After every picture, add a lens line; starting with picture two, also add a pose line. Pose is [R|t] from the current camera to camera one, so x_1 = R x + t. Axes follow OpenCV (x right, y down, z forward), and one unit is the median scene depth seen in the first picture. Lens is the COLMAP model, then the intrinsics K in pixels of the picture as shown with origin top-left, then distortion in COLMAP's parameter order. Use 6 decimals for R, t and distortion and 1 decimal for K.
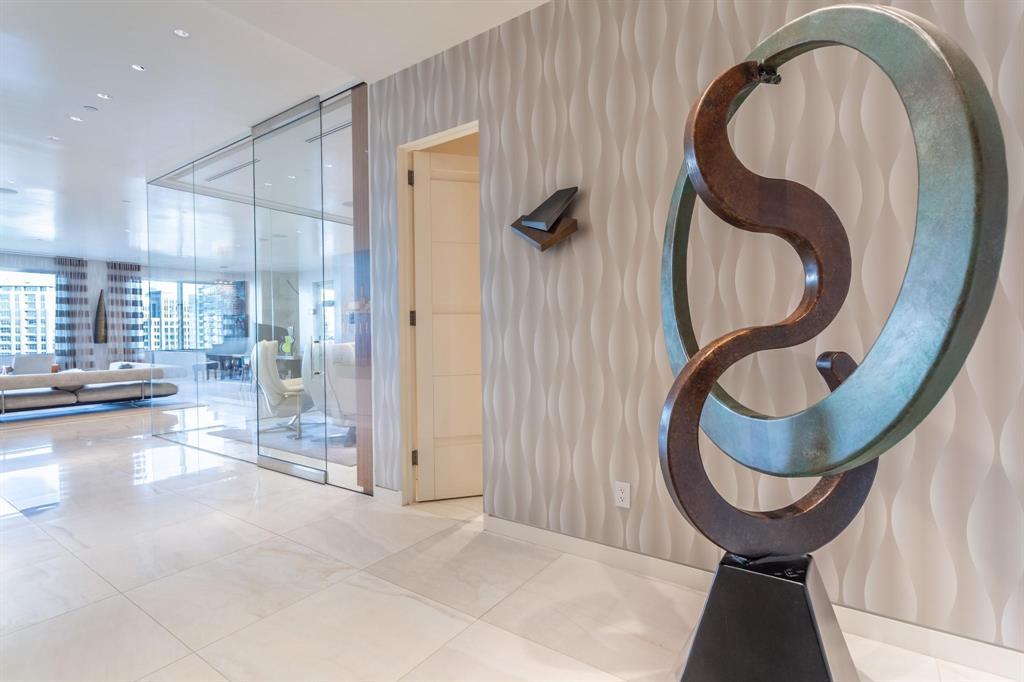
lens RADIAL K [[488.0, 0, 515.1], [0, 488.0, 339.2], [0, 0, 1]] dist [-0.003344, 0.000410]
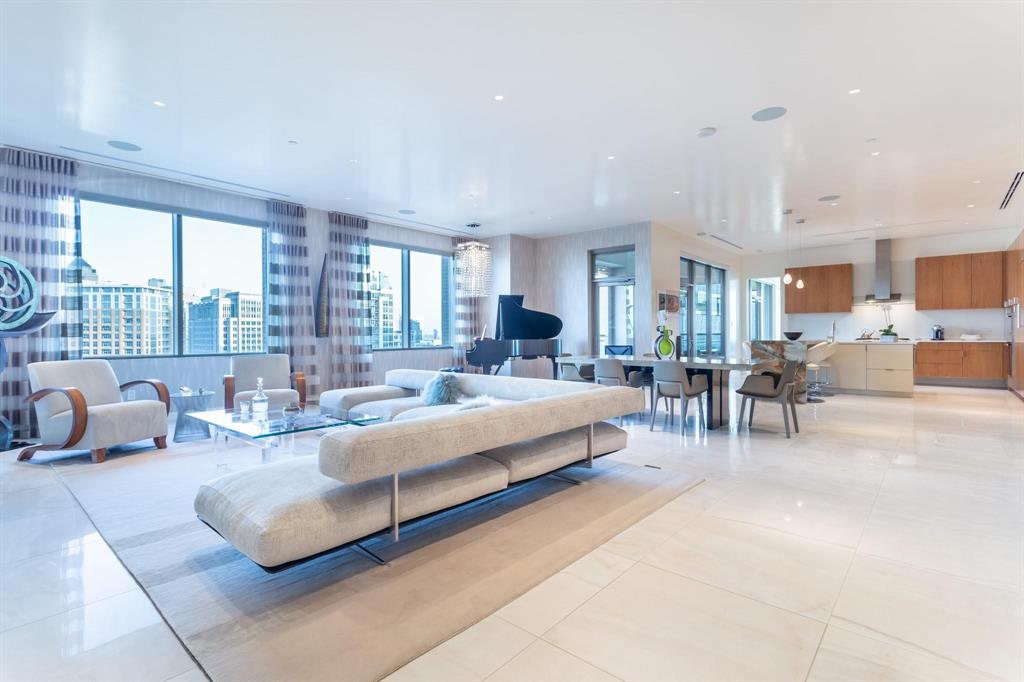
lens RADIAL K [[488.0, 0, 513.8], [0, 488.0, 340.7], [0, 0, 1]] dist [-0.003344, 0.000410]
pose [[0.994038, 0.008848, -0.108679, -0.502327], [-0.008849, 0.999961, 0.000467, 0.009885], [0.108679, 0.000498, 0.994077, 0.365486]]
